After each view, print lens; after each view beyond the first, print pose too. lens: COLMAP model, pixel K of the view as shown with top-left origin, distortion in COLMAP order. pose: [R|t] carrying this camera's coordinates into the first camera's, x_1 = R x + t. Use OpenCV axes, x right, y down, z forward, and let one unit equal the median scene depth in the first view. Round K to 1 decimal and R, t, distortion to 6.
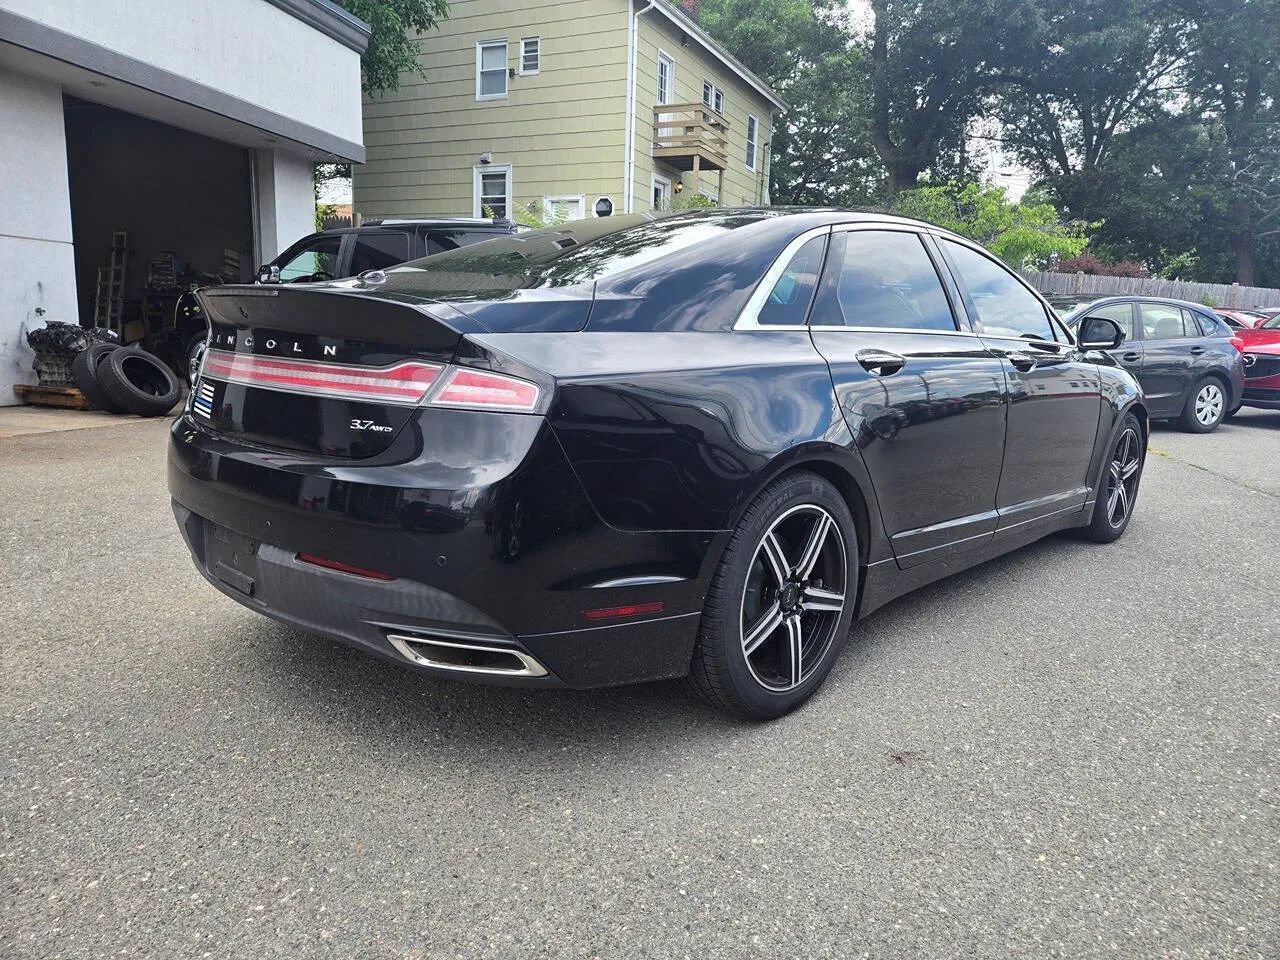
lens RADIAL K [[860.2, 0, 632.3], [0, 860.2, 483.2], [0, 0, 1]] dist [0.065517, -0.053932]
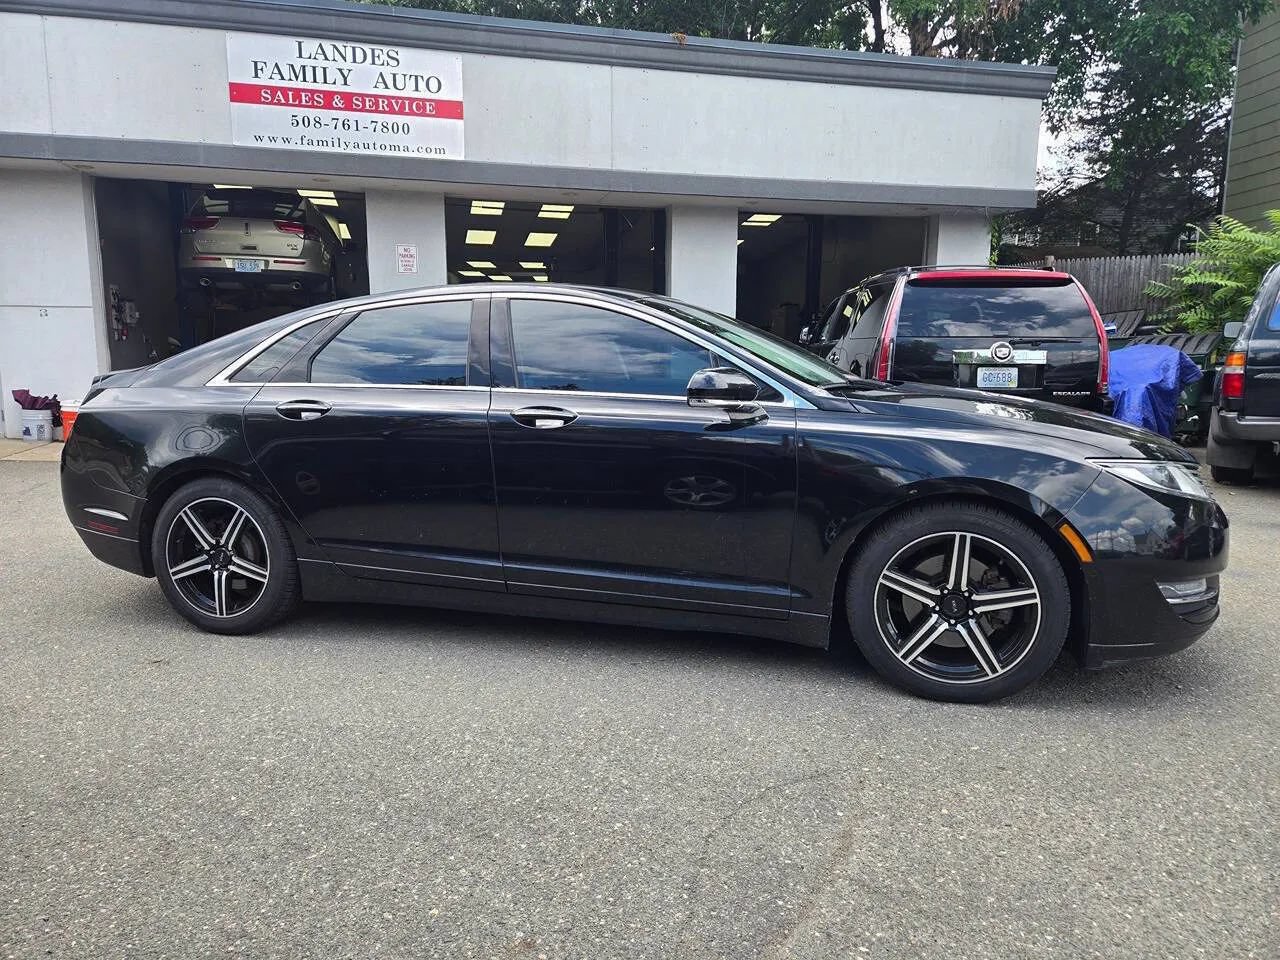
lens RADIAL K [[860.2, 0, 644.6], [0, 860.2, 473.0], [0, 0, 1]] dist [0.065517, -0.053932]
pose [[0.465538, 0.086797, -0.880761, 1.838564], [-0.139481, 0.989938, 0.023831, -0.155856], [0.873968, 0.111755, 0.472960, 0.881871]]
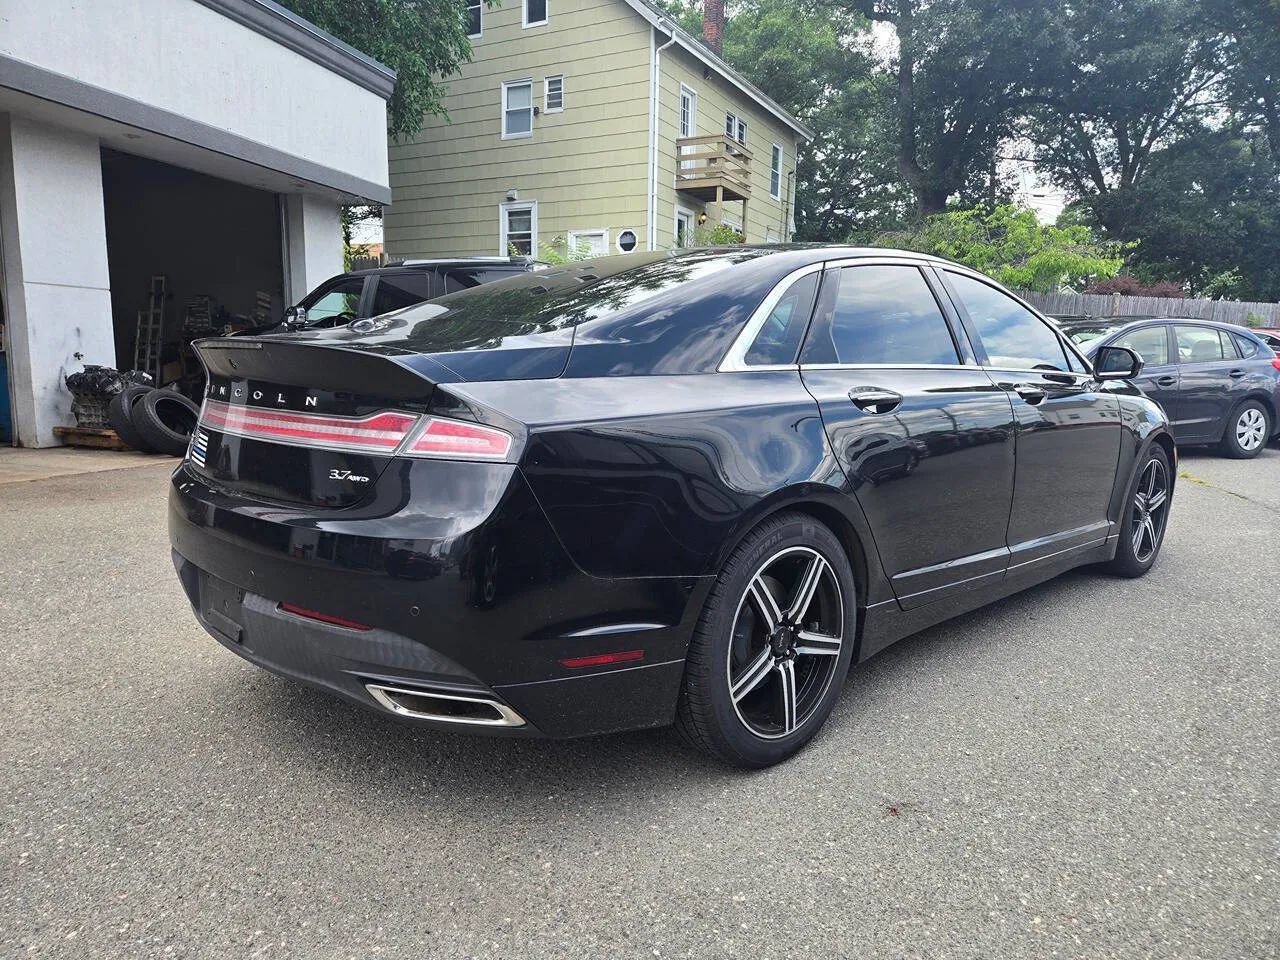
lens RADIAL K [[860.2, 0, 625.2], [0, 860.2, 491.6], [0, 0, 1]] dist [0.065517, -0.053932]
pose [[0.998621, -0.010831, -0.051366, 0.055212], [0.009698, 0.999706, -0.022243, -0.017358], [0.051592, 0.021715, 0.998432, 0.008544]]
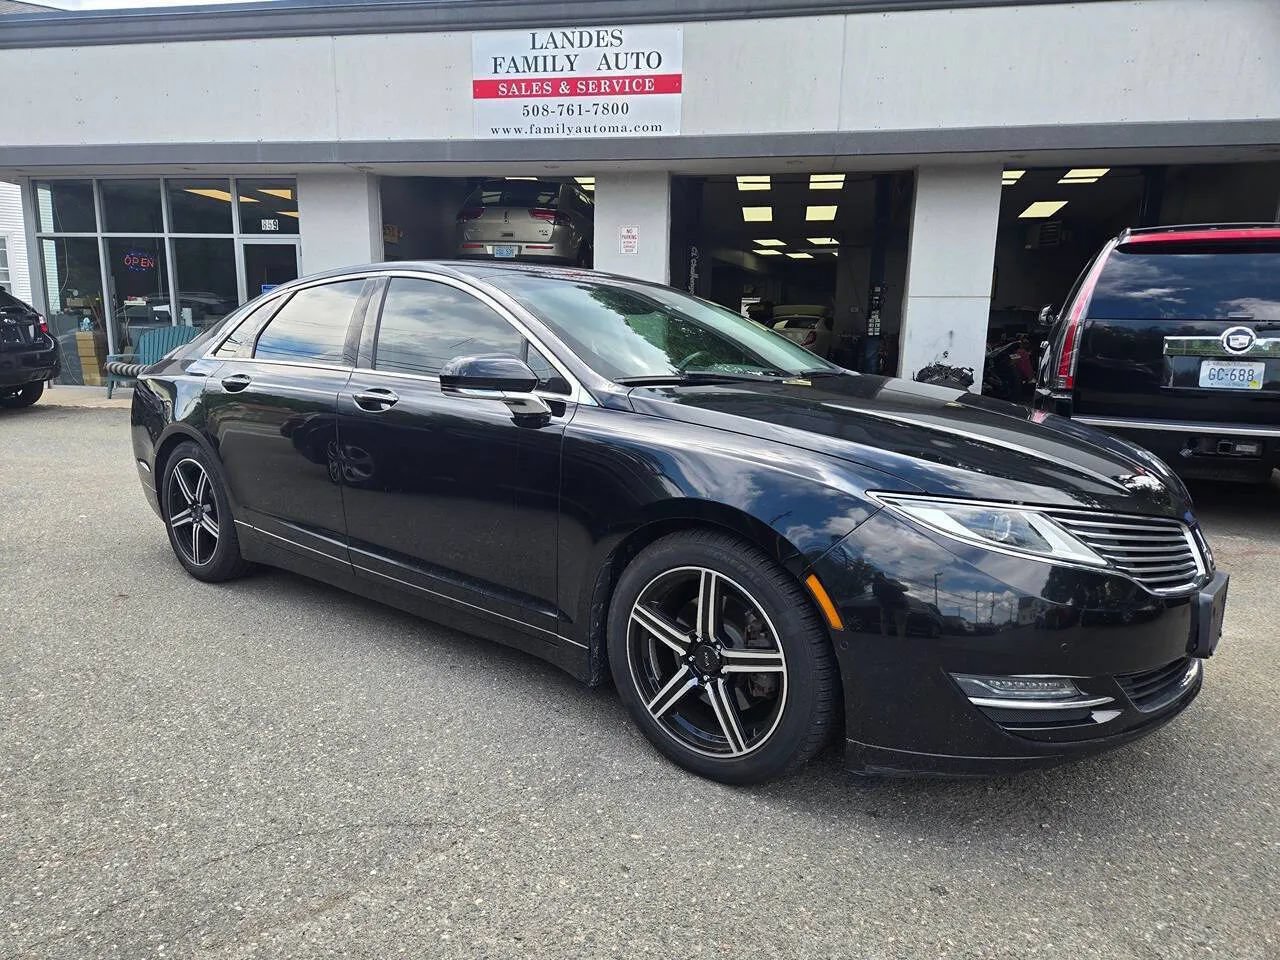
lens RADIAL K [[860.2, 0, 612.2], [0, 860.2, 493.3], [0, 0, 1]] dist [0.065517, -0.053932]
pose [[0.063372, 0.150369, -0.986597, 1.906449], [-0.186381, 0.972974, 0.136321, -0.291904], [0.980432, 0.175244, 0.089685, 1.606868]]
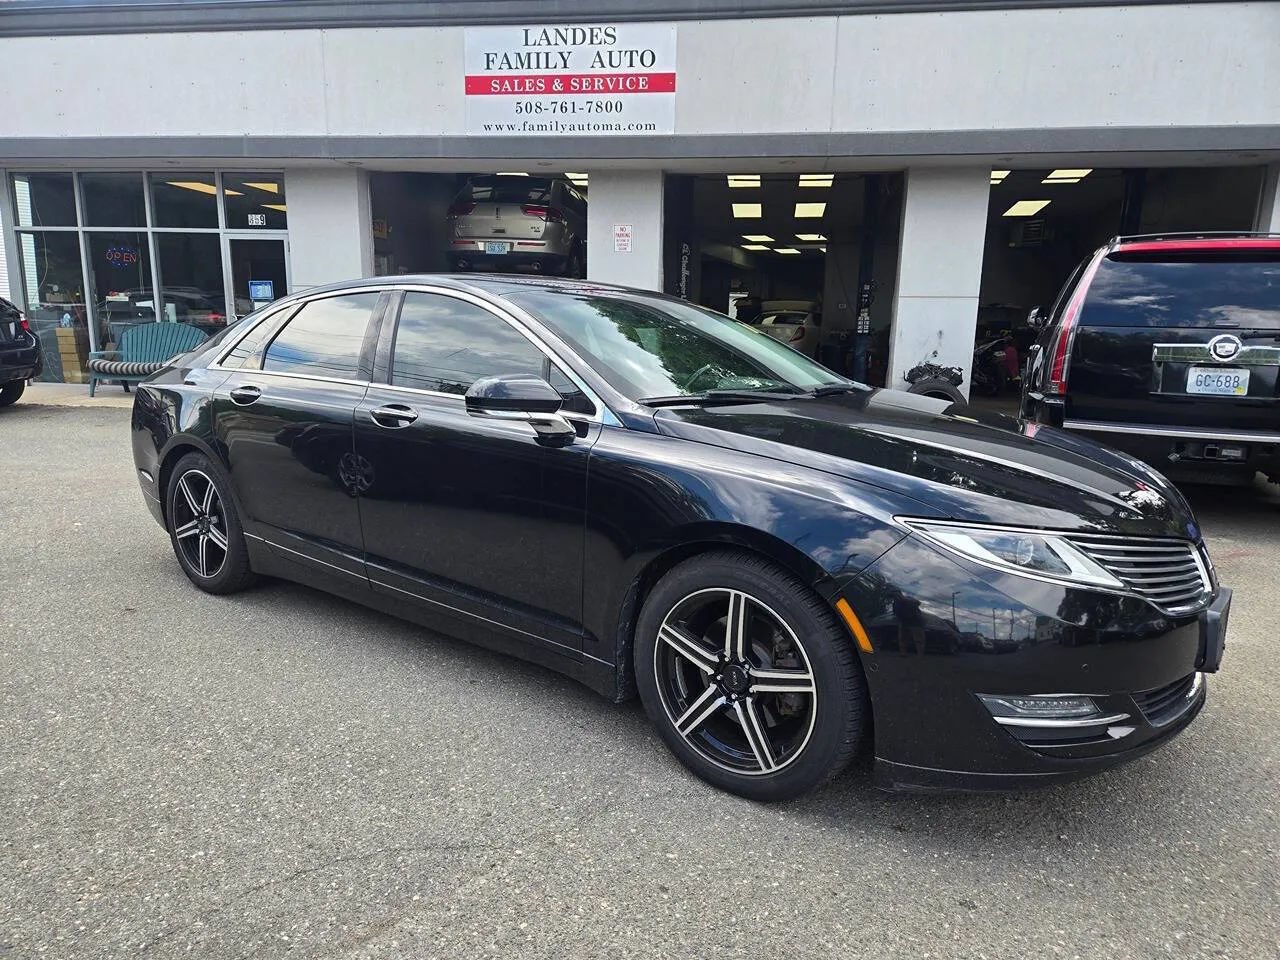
lens RADIAL K [[860.2, 0, 629.5], [0, 860.2, 495.0], [0, 0, 1]] dist [0.065517, -0.053932]
pose [[0.099118, 0.160440, -0.982056, 1.910822], [-0.187273, 0.972288, 0.139943, -0.317573], [0.977294, 0.170042, 0.126417, 1.553574]]
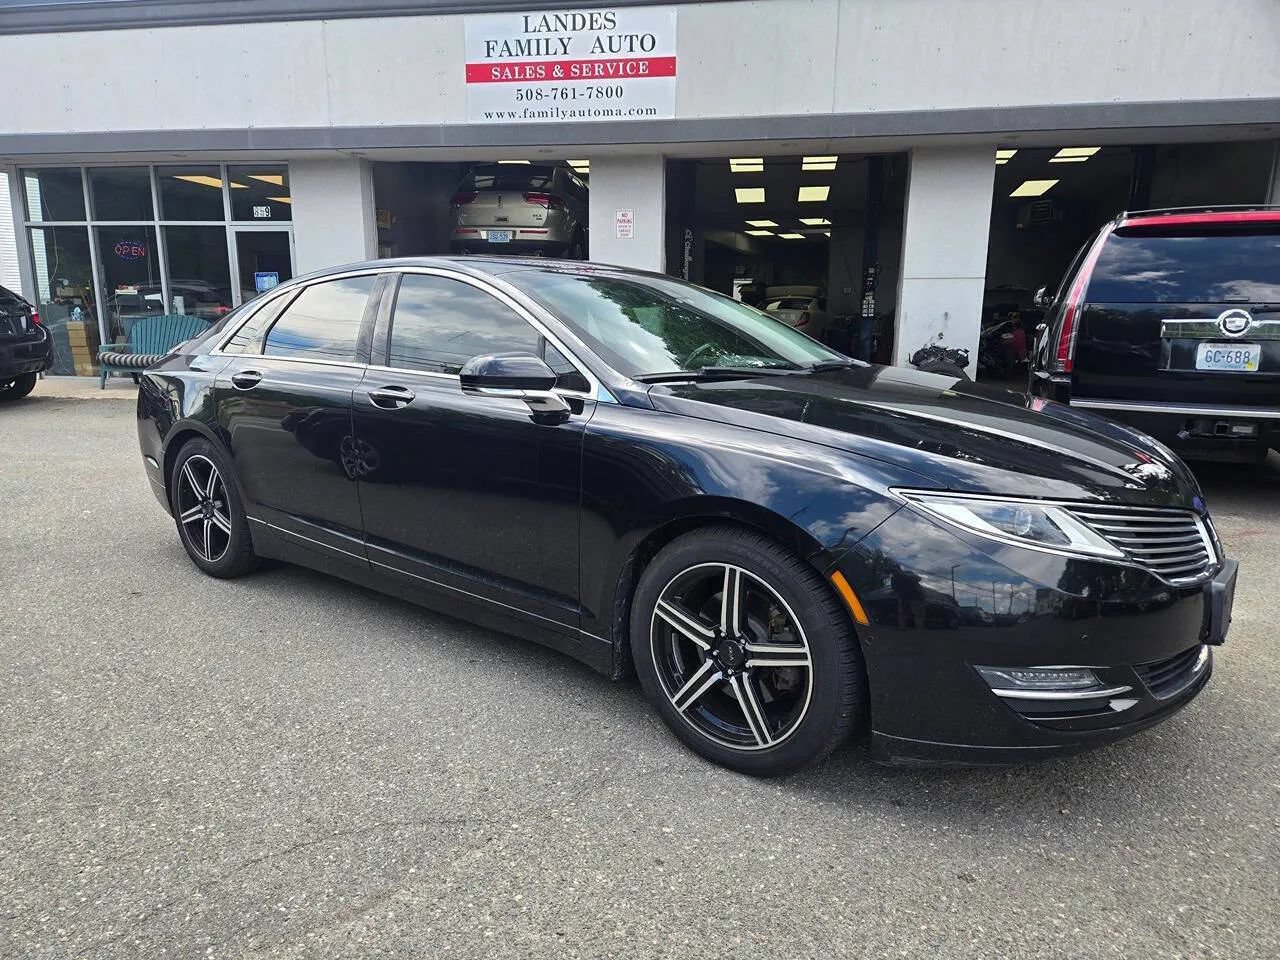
lens RADIAL K [[860.2, 0, 617.2], [0, 860.2, 486.2], [0, 0, 1]] dist [0.065517, -0.053932]
pose [[0.079241, 0.162384, -0.983541, 1.912329], [-0.175503, 0.973504, 0.146588, -0.305311], [0.981285, 0.160999, 0.105641, 1.569568]]
